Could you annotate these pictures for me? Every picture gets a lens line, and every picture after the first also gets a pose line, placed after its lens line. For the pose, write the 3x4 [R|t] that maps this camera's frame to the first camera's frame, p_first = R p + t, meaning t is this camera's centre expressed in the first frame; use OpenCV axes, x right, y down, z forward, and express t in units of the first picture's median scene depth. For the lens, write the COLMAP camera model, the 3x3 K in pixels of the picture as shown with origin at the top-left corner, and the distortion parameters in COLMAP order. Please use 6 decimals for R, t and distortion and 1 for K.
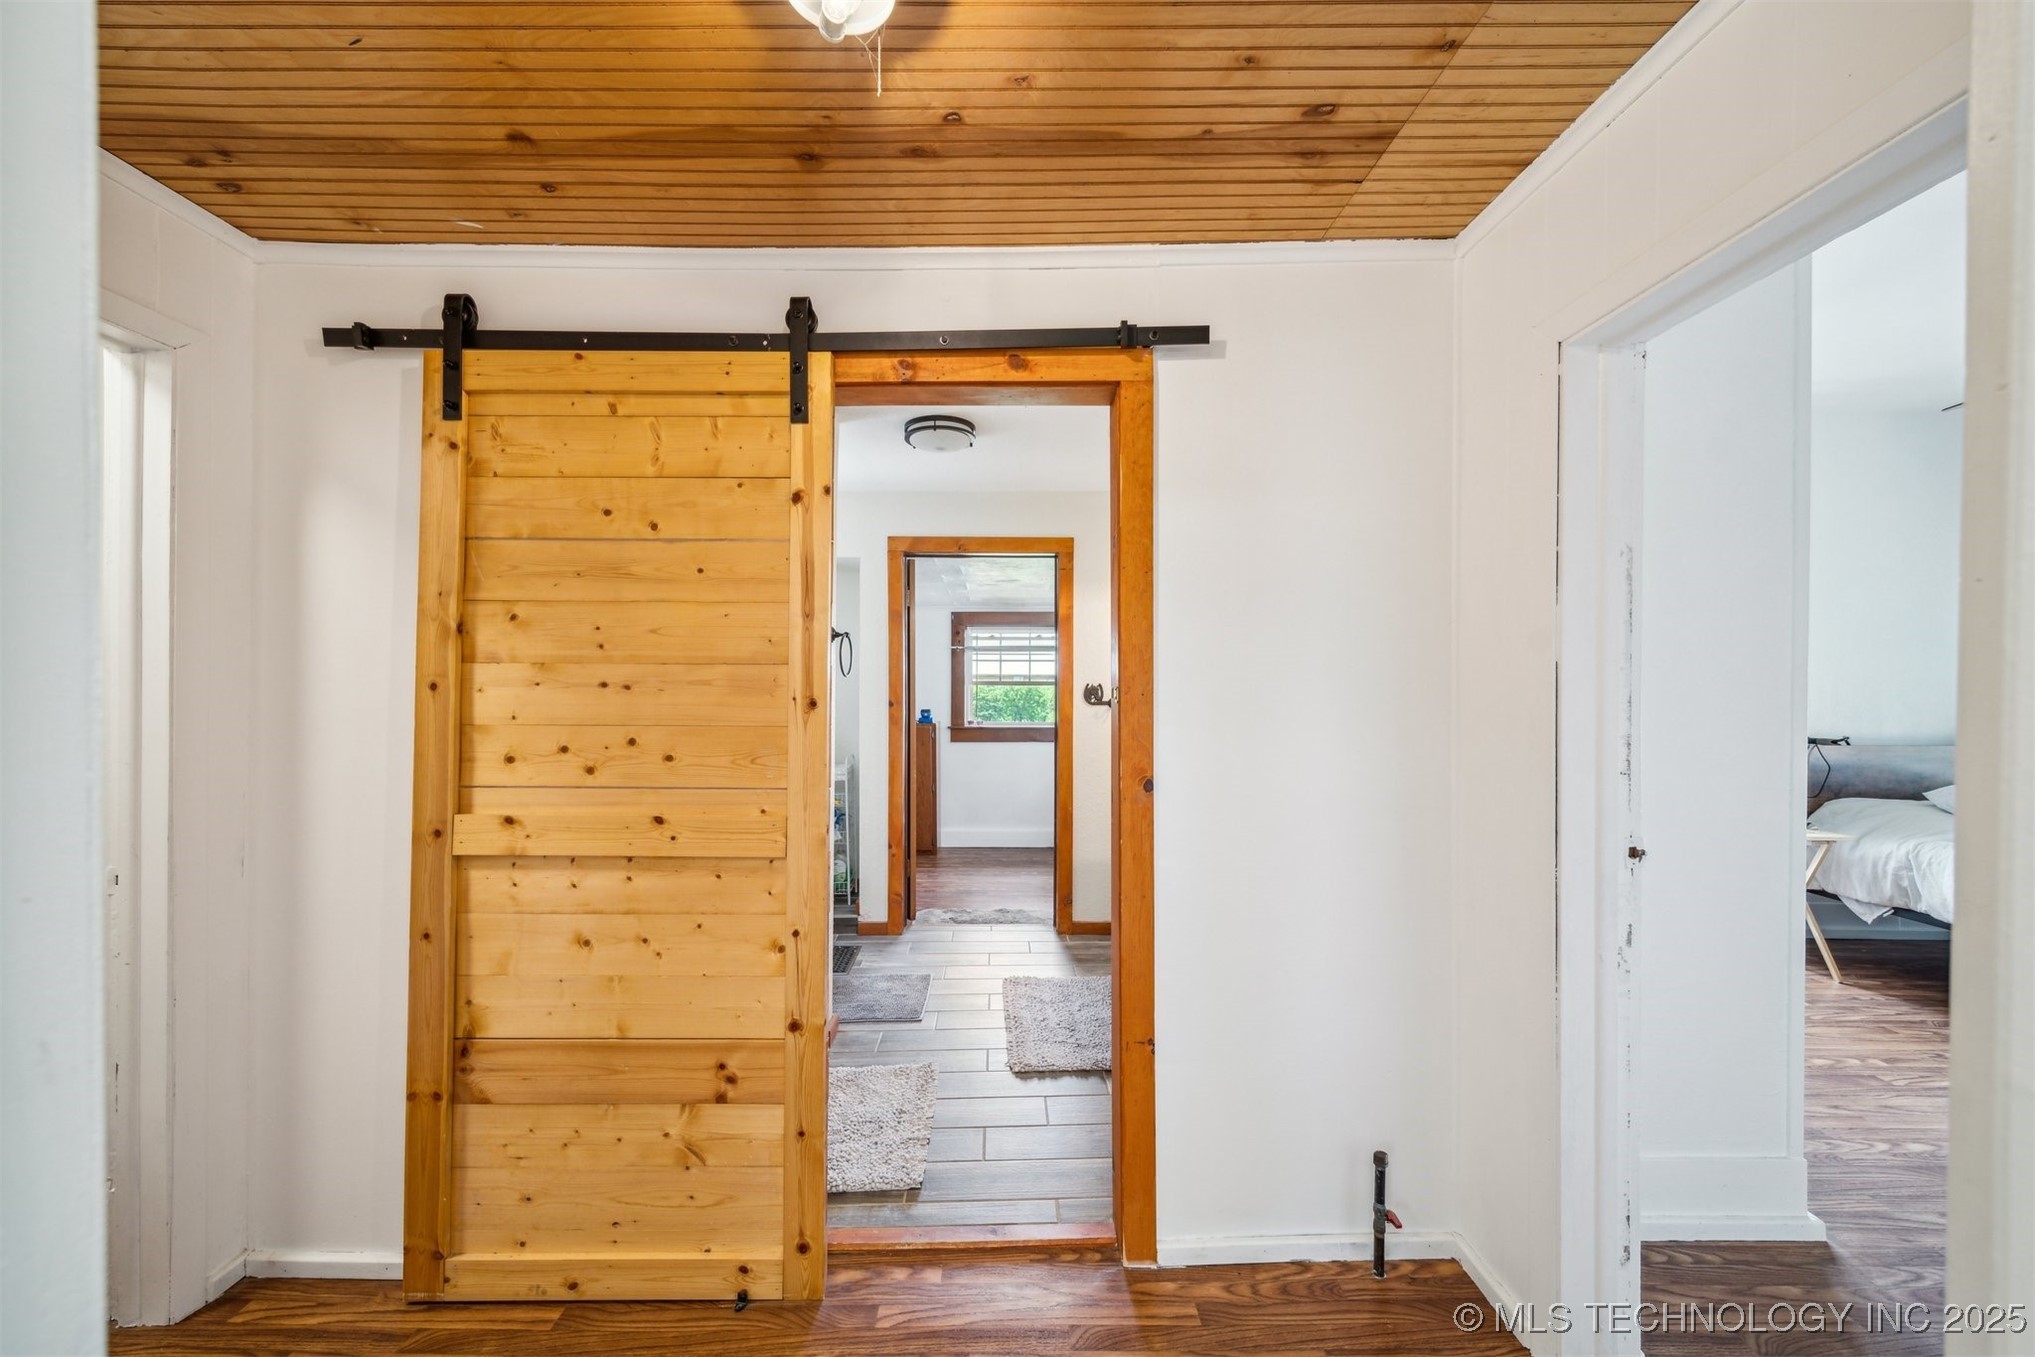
lens RADIAL K [[723.8, 0, 1002.2], [0, 723.8, 661.0], [0, 0, 1]] dist [0.004793, -0.000126]
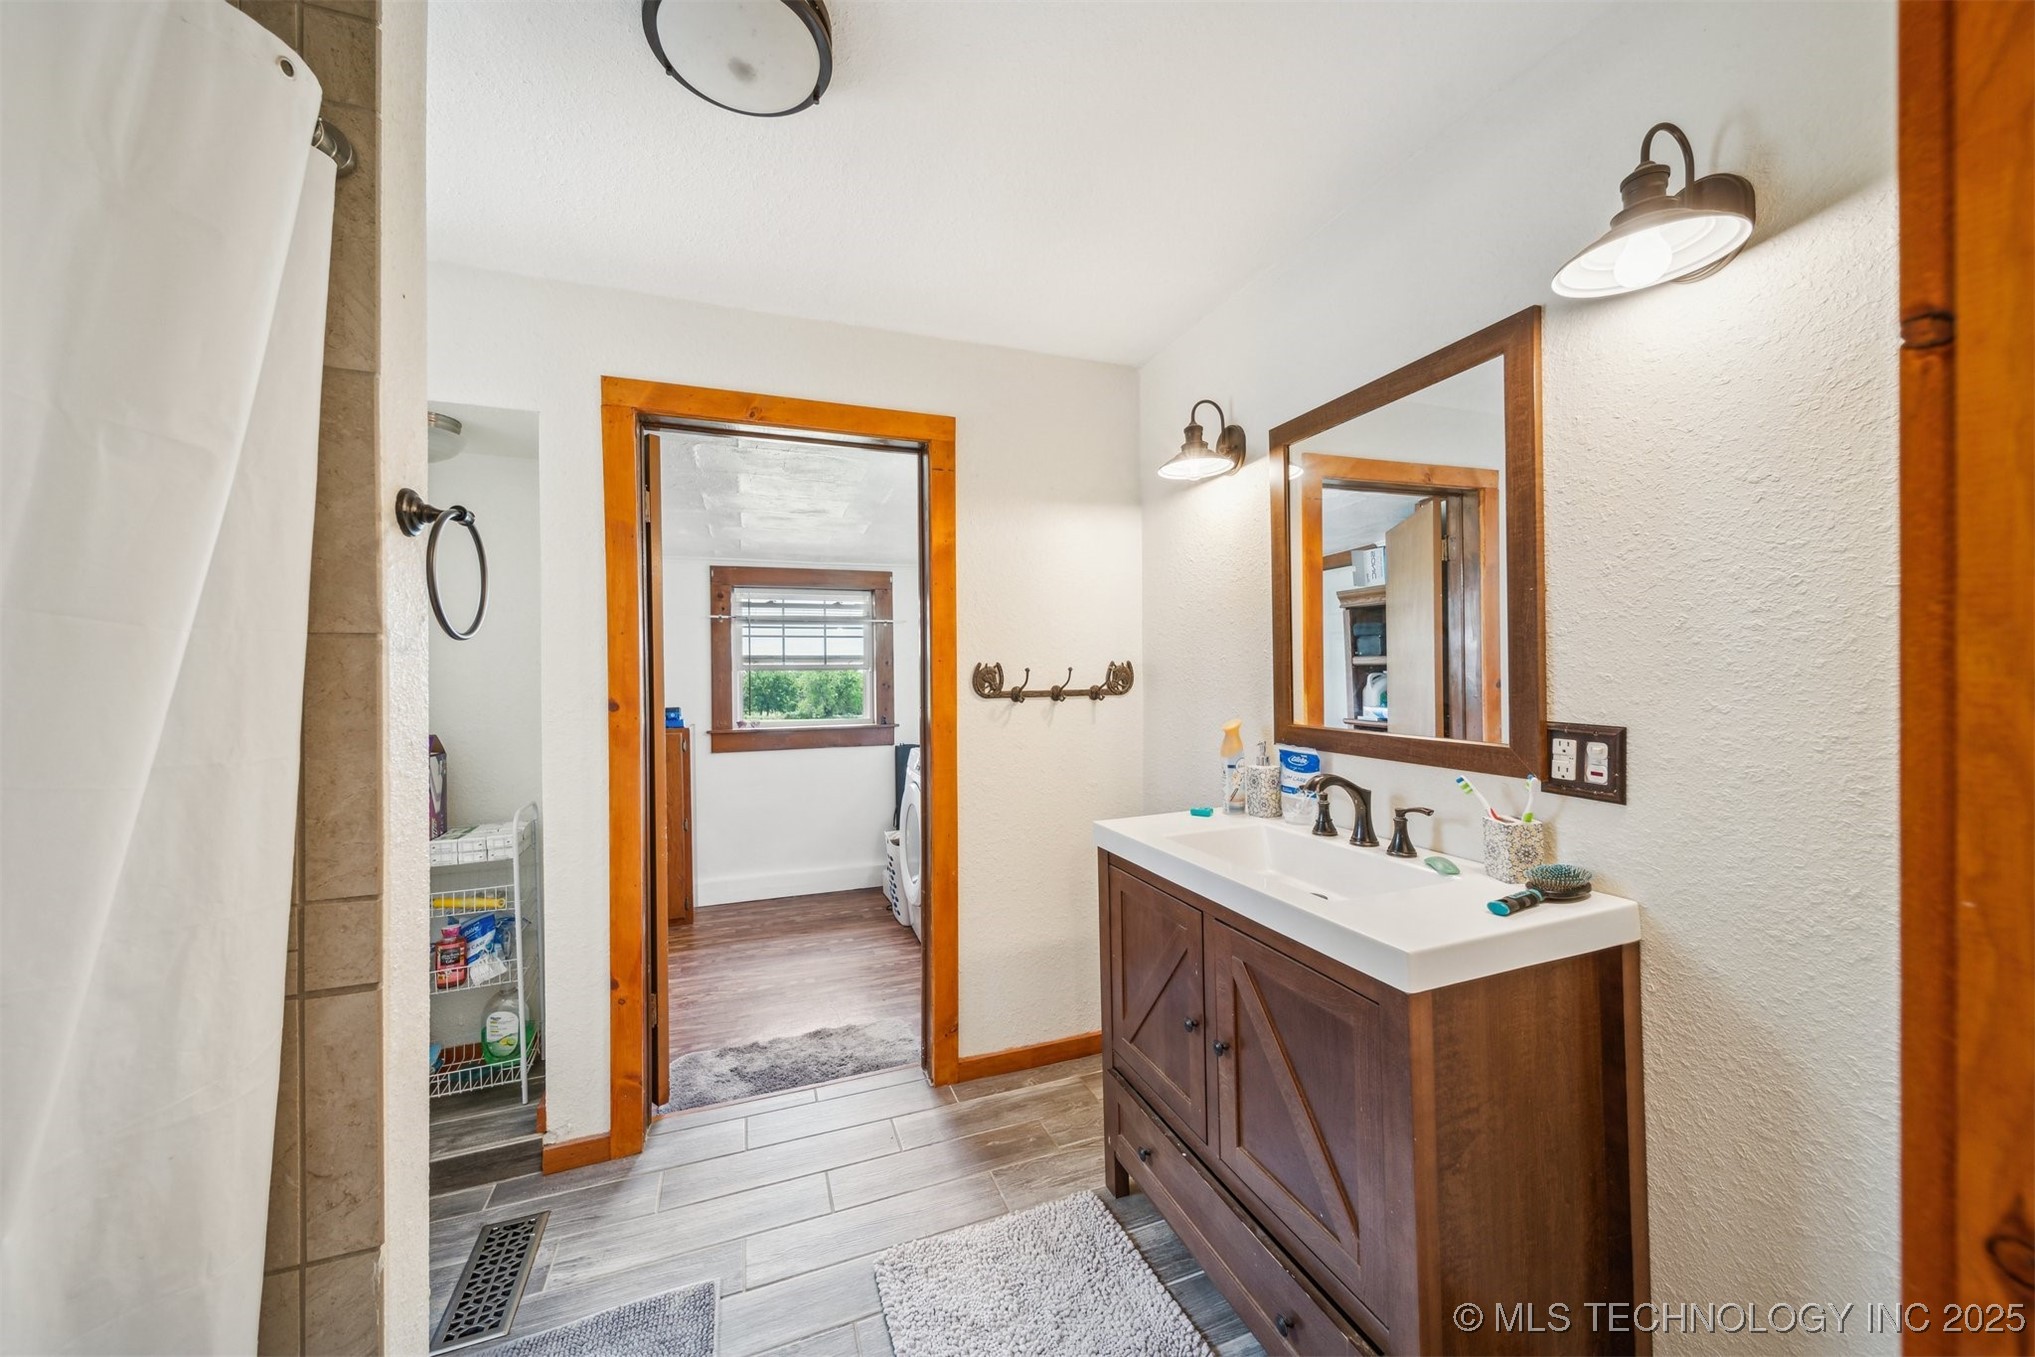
lens RADIAL K [[723.8, 0, 1002.2], [0, 723.8, 661.0], [0, 0, 1]] dist [0.004793, -0.000126]
pose [[0.943028, -0.008378, 0.332607, -0.054268], [0.001977, 0.999806, 0.019580, 0.015127], [-0.332707, -0.017807, 0.942862, 0.359702]]
